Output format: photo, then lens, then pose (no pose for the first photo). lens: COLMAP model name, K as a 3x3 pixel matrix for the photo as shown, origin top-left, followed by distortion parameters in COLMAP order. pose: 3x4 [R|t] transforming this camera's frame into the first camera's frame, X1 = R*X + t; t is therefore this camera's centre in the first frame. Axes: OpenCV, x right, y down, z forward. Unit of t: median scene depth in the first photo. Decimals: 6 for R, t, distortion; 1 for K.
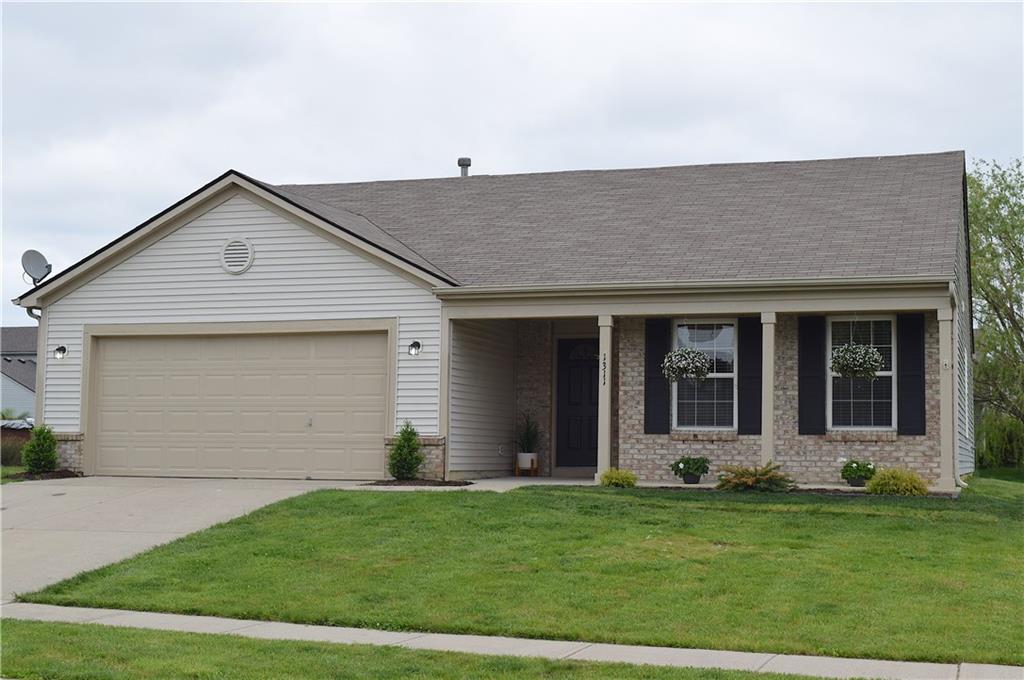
lens RADIAL K [[1480.7, 0, 512.0], [0, 1480.7, 340.0], [0, 0, 1]] dist [0.013582, -0.009328]
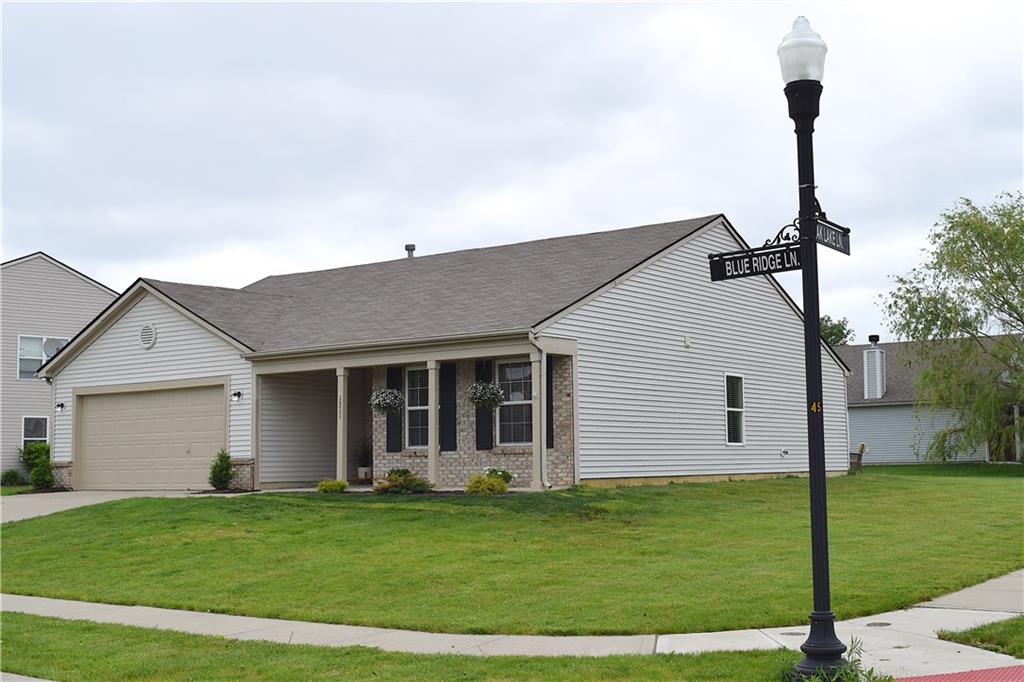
lens RADIAL K [[1266.1, 0, 512.0], [0, 1266.1, 341.0], [0, 0, 1]] dist [-0.000230, 0.033148]
pose [[0.952241, -0.054579, -0.300429, 0.552117], [0.048944, 0.998456, -0.026255, -0.002615], [0.301399, 0.010297, 0.953443, -0.075998]]
